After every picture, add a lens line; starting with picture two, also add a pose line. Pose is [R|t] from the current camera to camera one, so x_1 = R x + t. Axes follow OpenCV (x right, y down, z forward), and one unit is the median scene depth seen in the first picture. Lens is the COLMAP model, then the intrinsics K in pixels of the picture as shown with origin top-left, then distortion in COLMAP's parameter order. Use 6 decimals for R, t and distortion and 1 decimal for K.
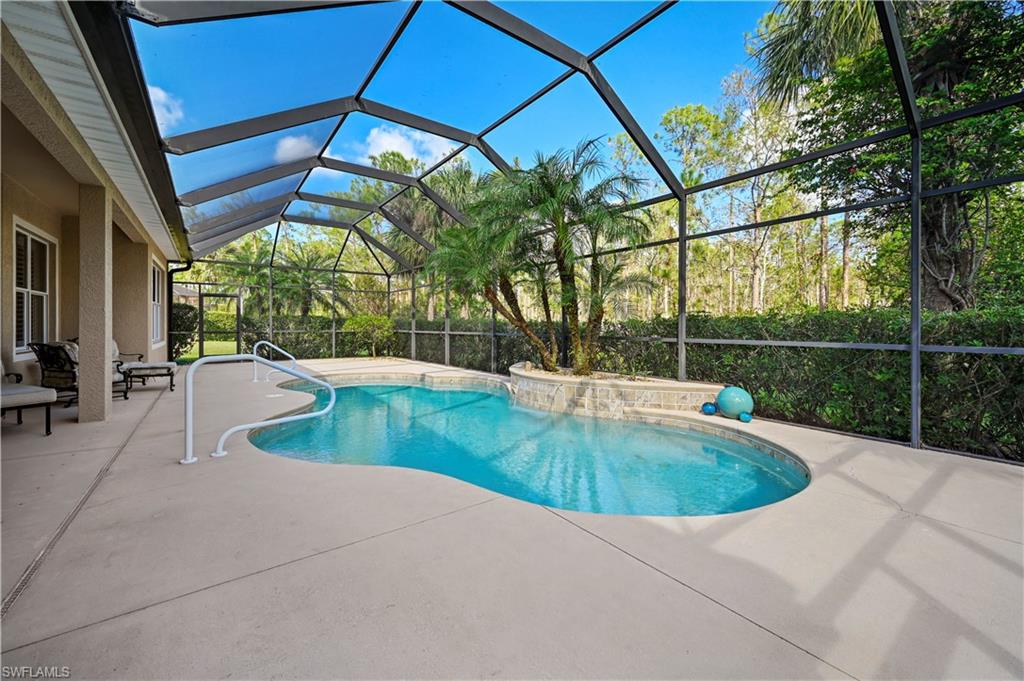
lens RADIAL K [[401.8, 0, 511.6], [0, 401.8, 319.1], [0, 0, 1]] dist [0.016904, 0.000295]
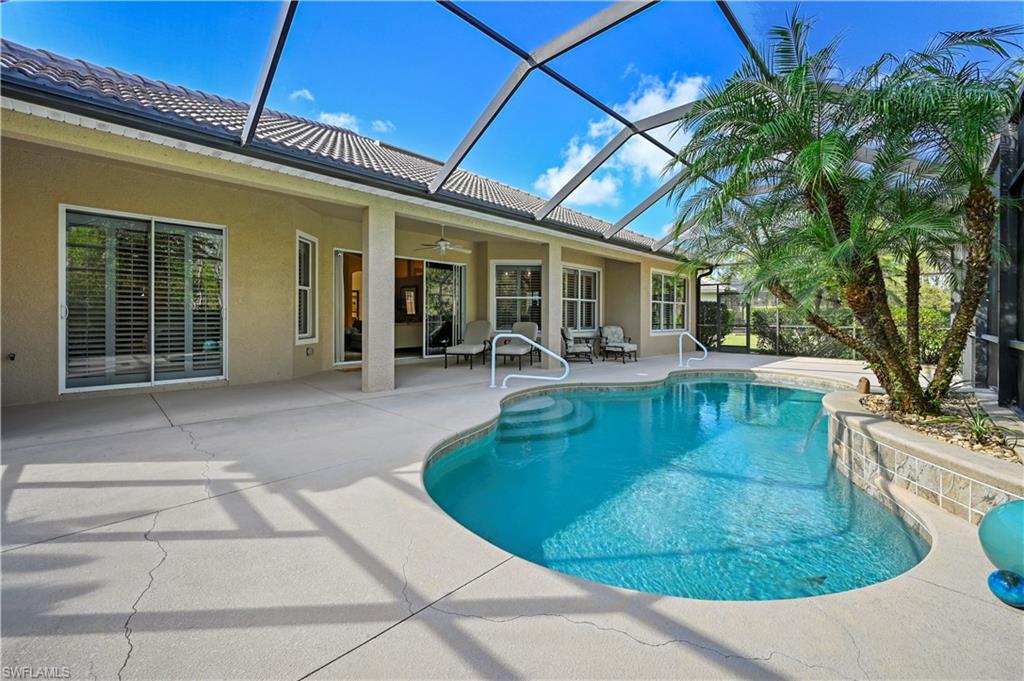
lens RADIAL K [[401.8, 0, 511.6], [0, 401.8, 319.1], [0, 0, 1]] dist [0.016904, 0.000295]
pose [[0.183841, 0.004346, -0.982946, 1.606565], [0.006607, 0.999962, 0.005657, 0.022002], [0.982934, -0.007535, 0.183806, 1.021536]]
